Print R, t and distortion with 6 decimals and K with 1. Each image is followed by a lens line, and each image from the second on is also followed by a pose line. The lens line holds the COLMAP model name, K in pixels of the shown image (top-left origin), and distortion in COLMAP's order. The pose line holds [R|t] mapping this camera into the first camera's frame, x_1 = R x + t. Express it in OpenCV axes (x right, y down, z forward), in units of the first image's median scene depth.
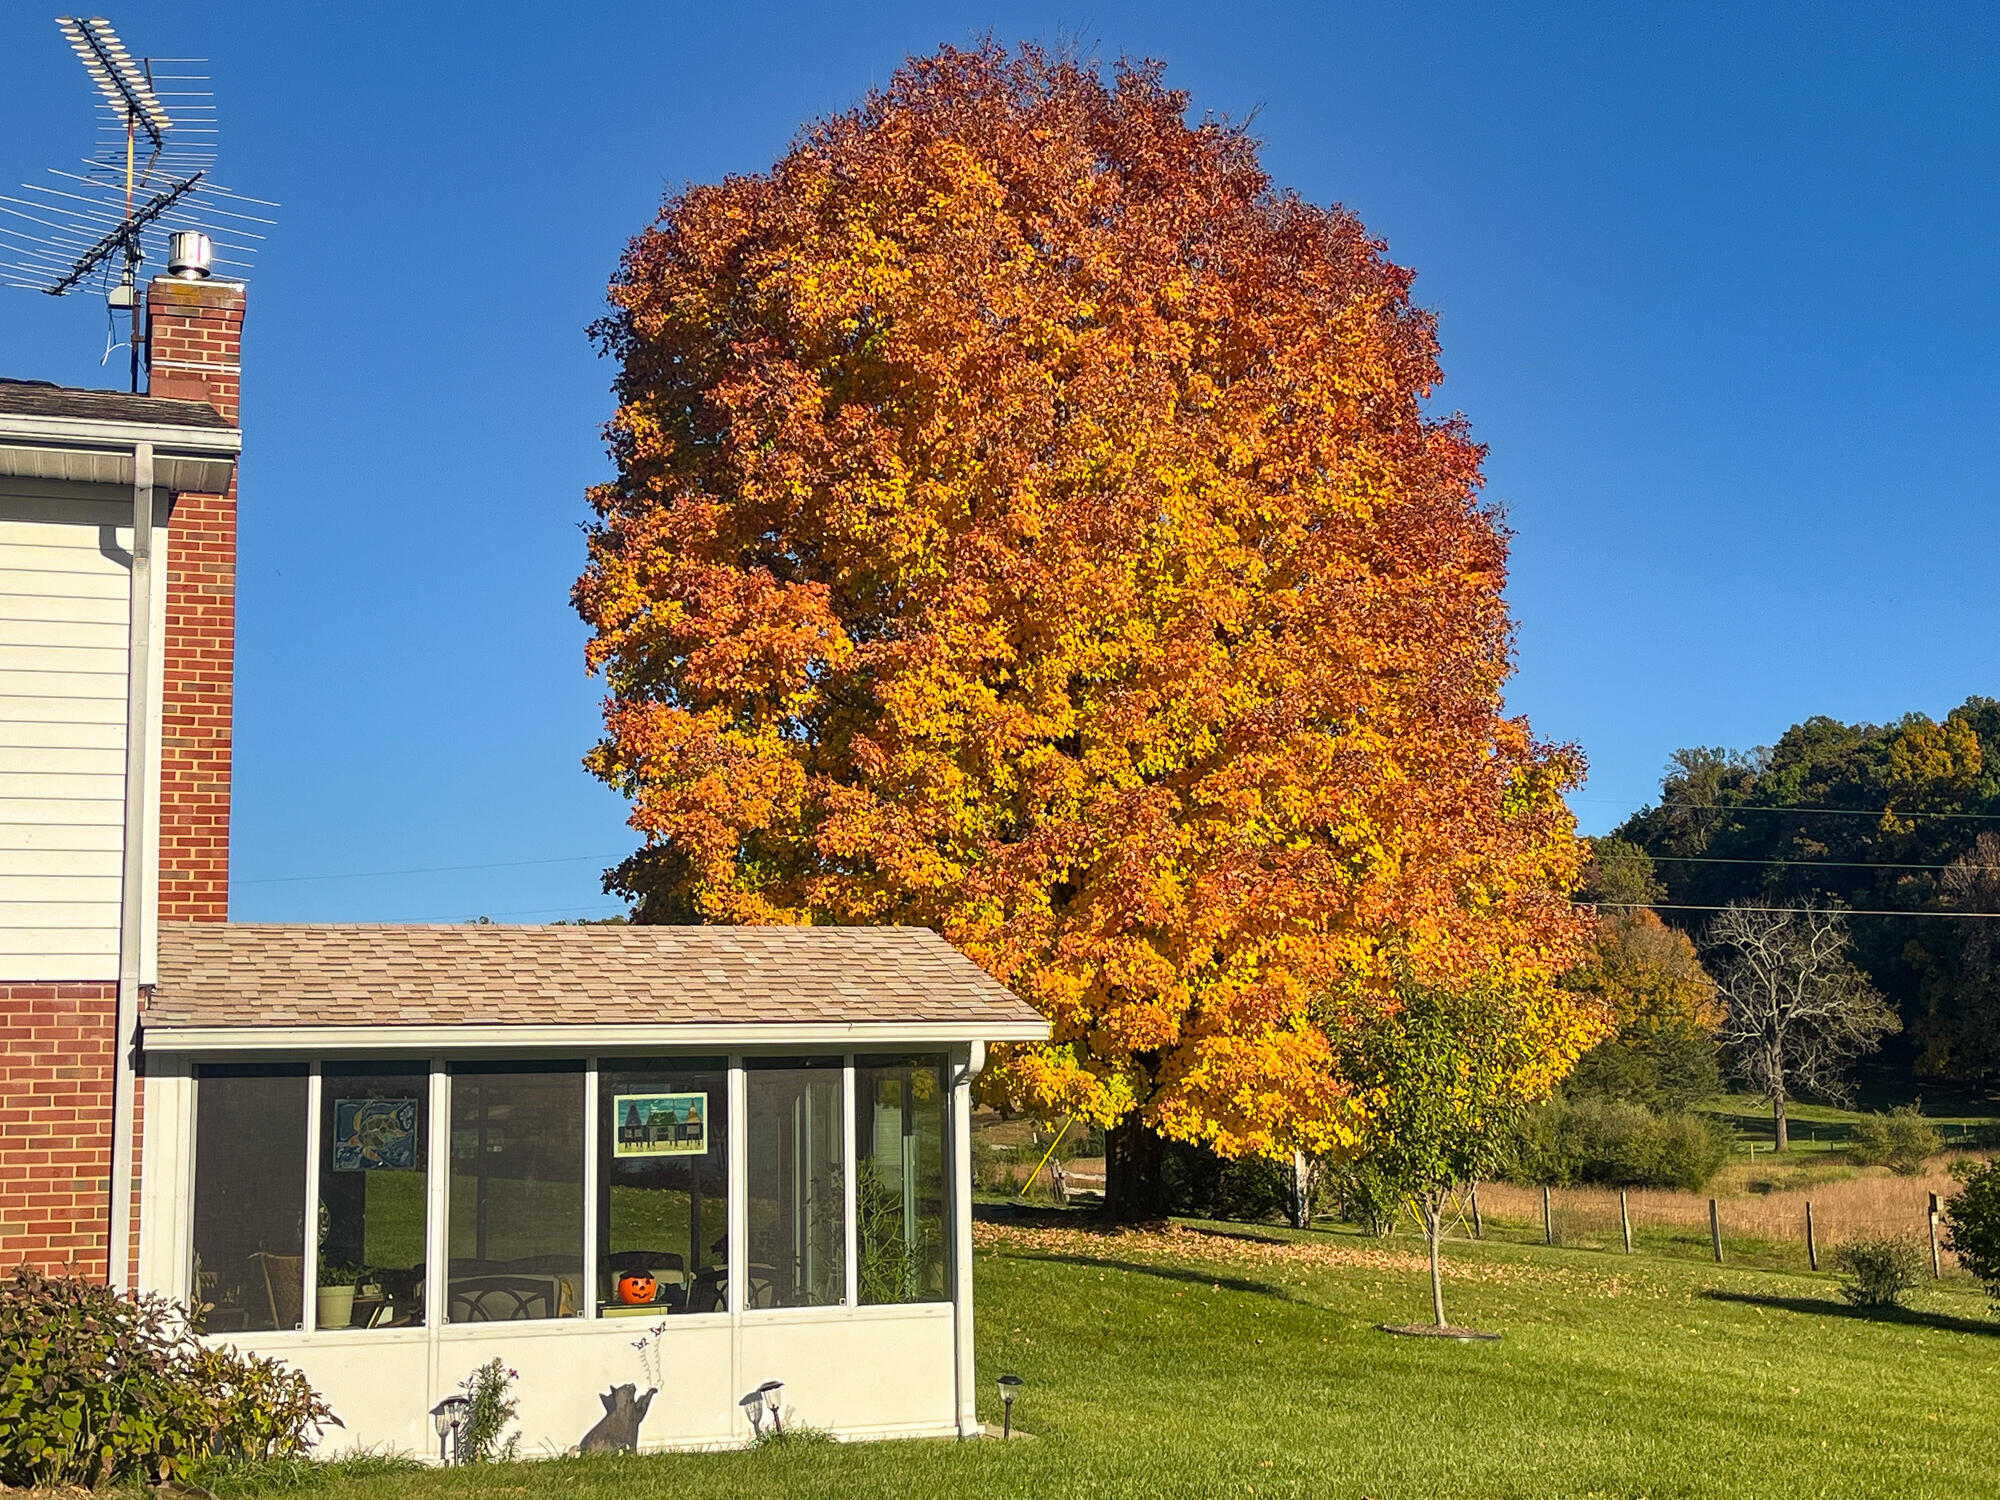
lens RADIAL K [[2717.9, 0, 1000.0], [0, 2717.9, 750.0], [0, 0, 1]] dist [0.015517, 0.014597]
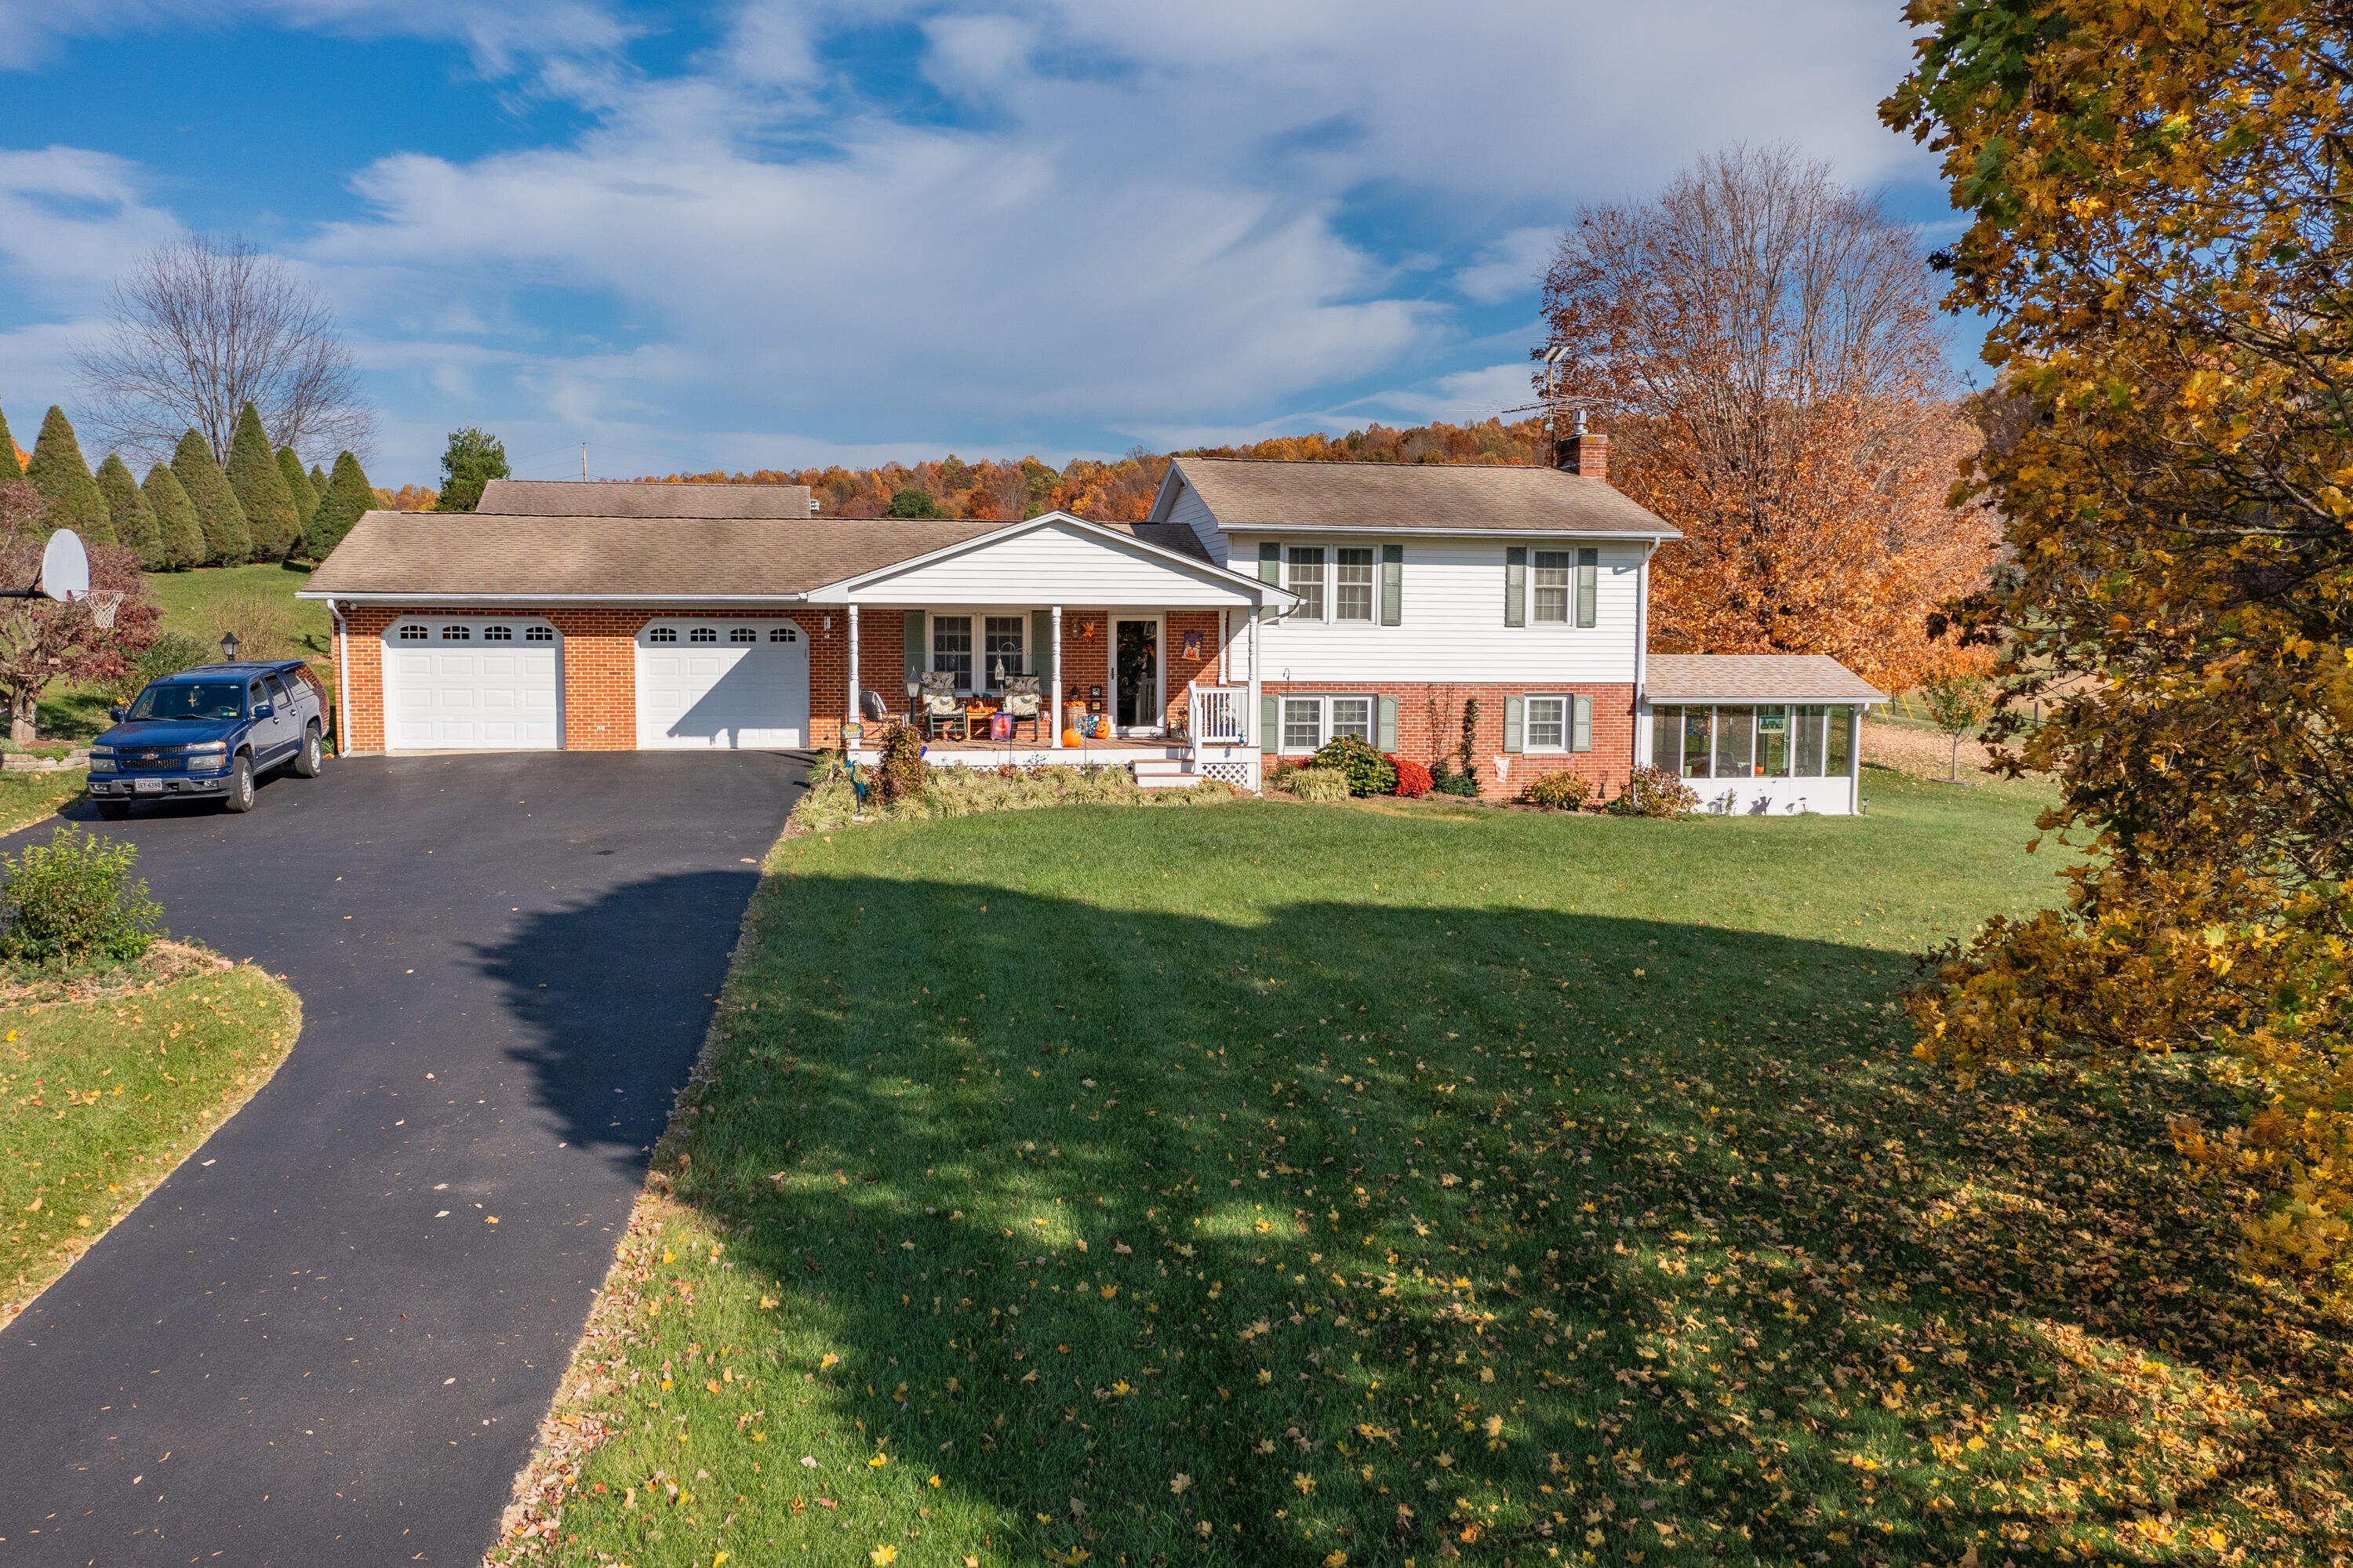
lens RADIAL K [[1870.0, 0, 1176.5], [0, 1870.0, 784.0], [0, 0, 1]] dist [-0.009345, 0.003035]
pose [[0.987064, 0.045242, -0.153811, -0.511992], [-0.006440, 0.969774, 0.243920, -0.373700], [0.160197, -0.239774, 0.957520, -1.460506]]
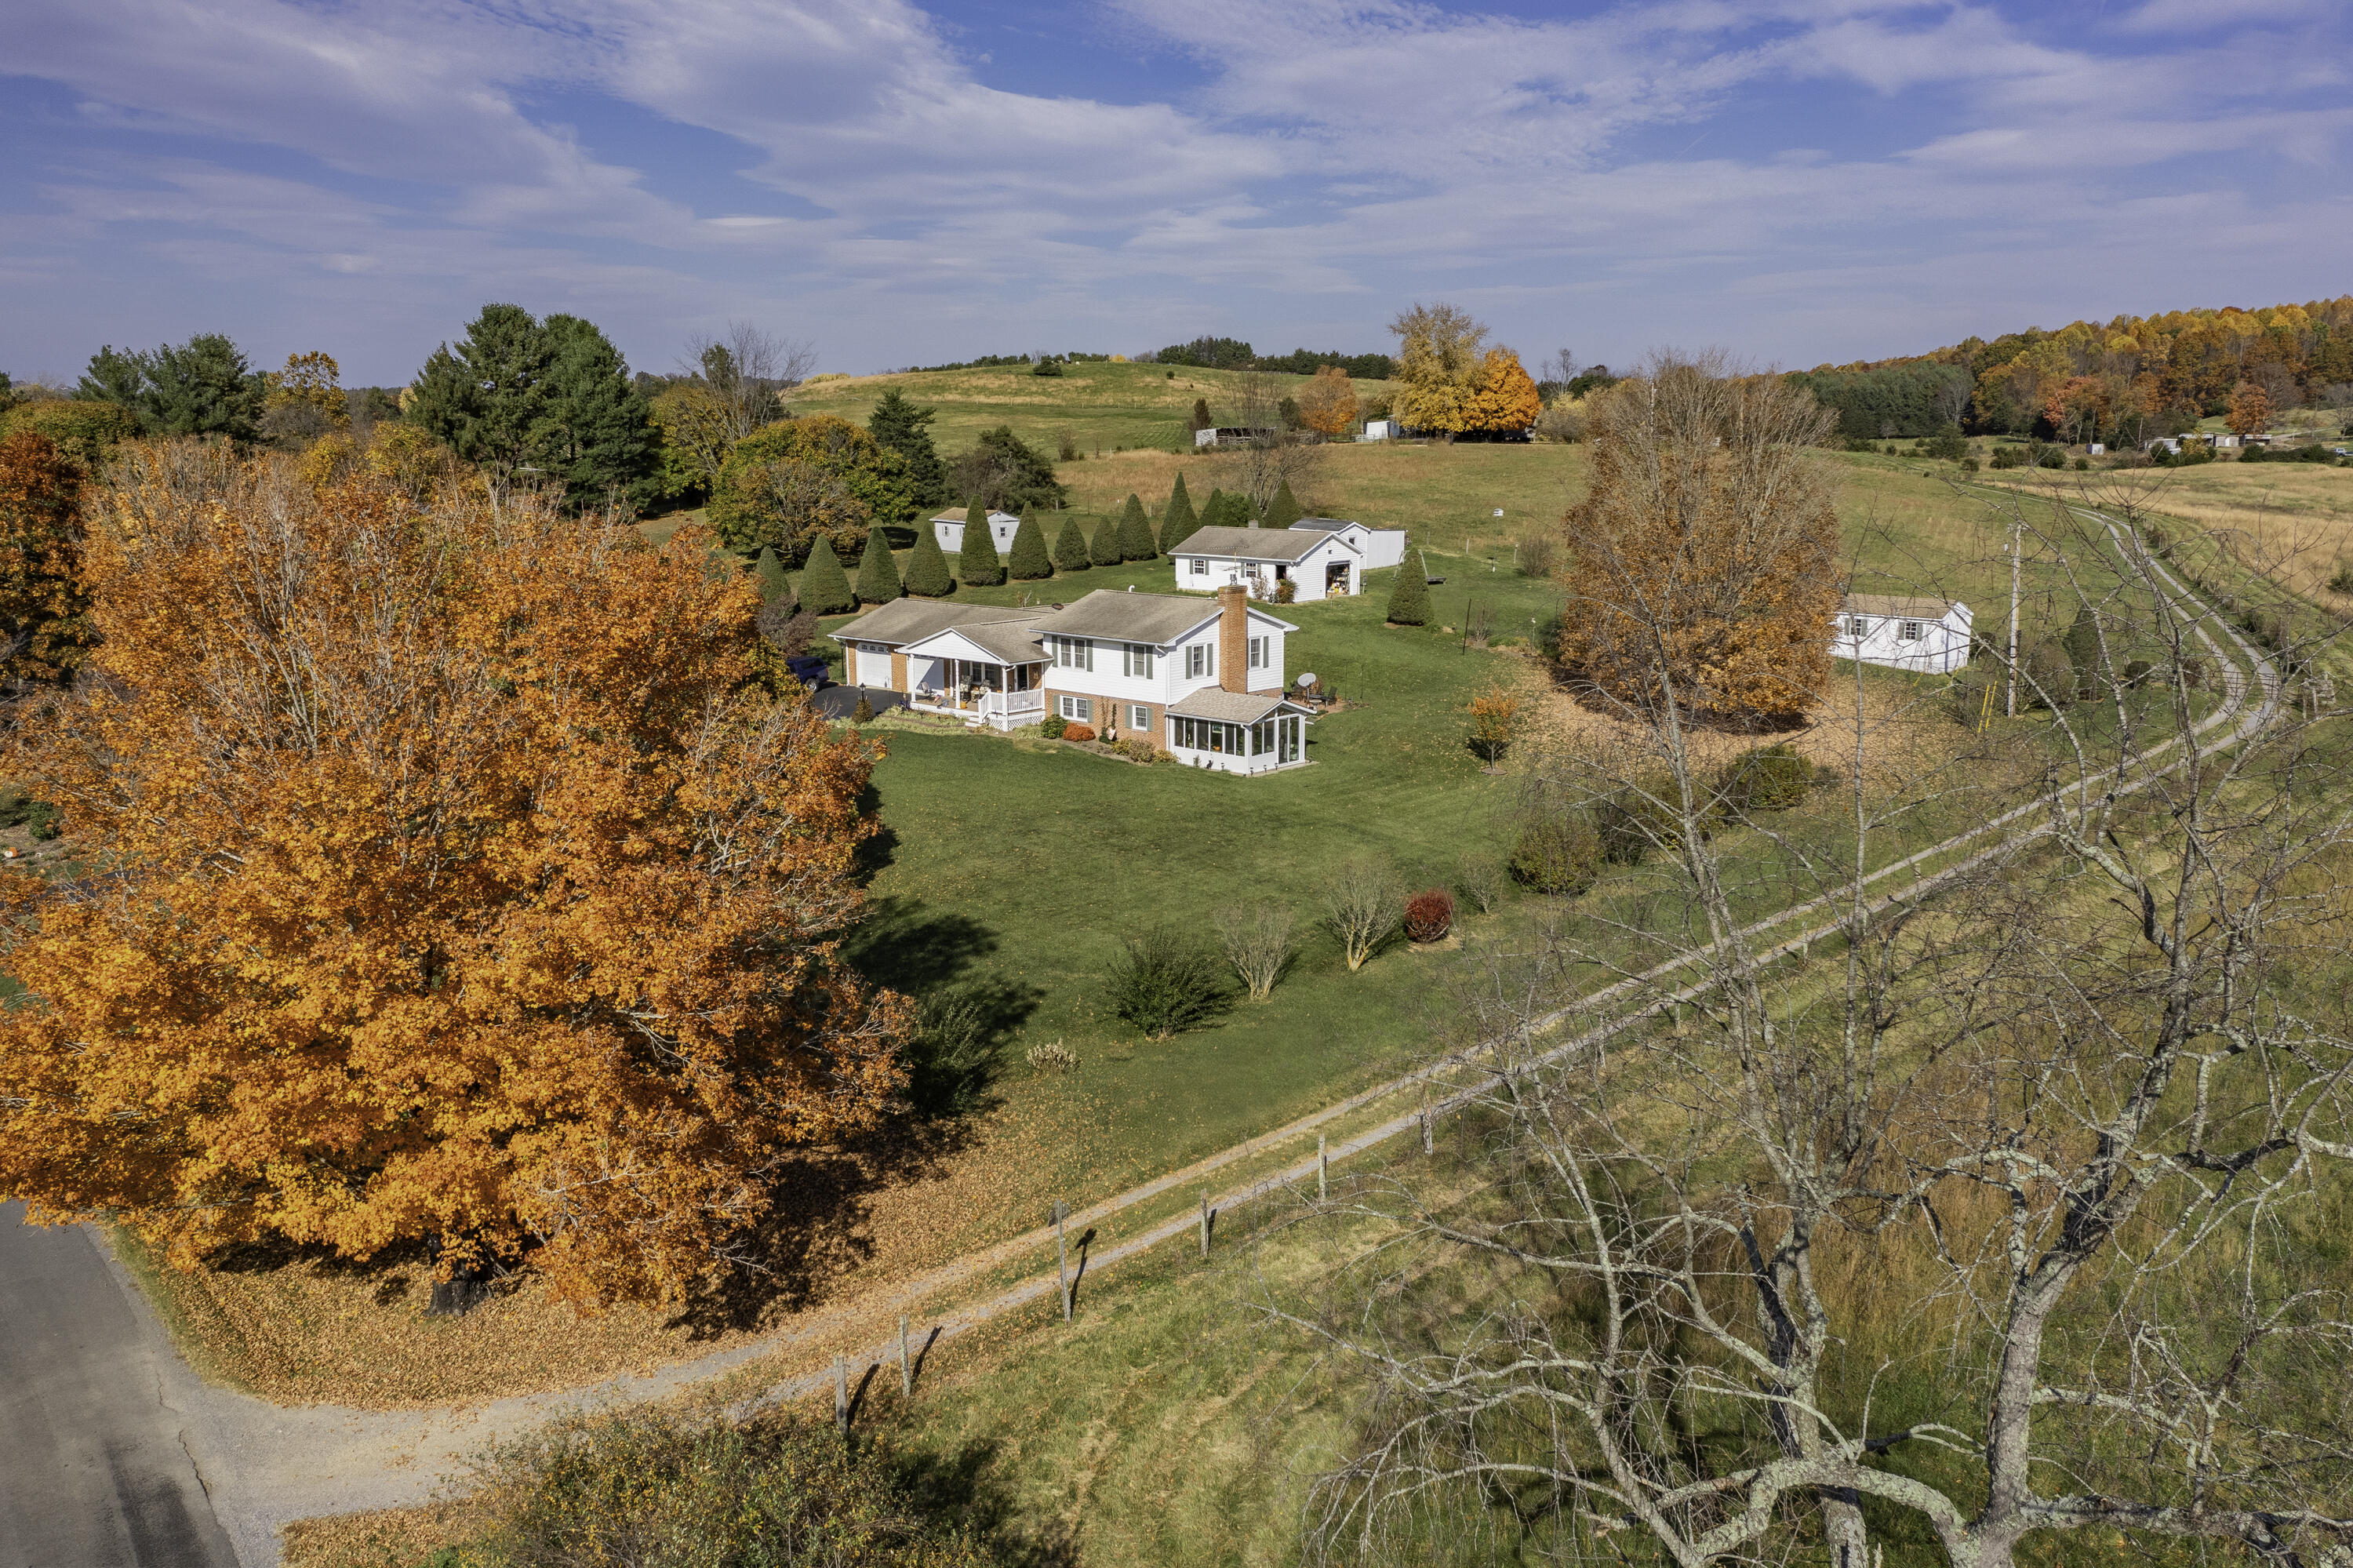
lens RADIAL K [[1939.2, 0, 1176.5], [0, 1939.2, 784.0], [0, 0, 1]] dist [0.008651, -0.071156]
pose [[0.464796, 0.190749, -0.864627, 4.766721], [0.134155, 0.950073, 0.281717, -1.326286], [0.875195, -0.246935, 0.416000, -1.506269]]
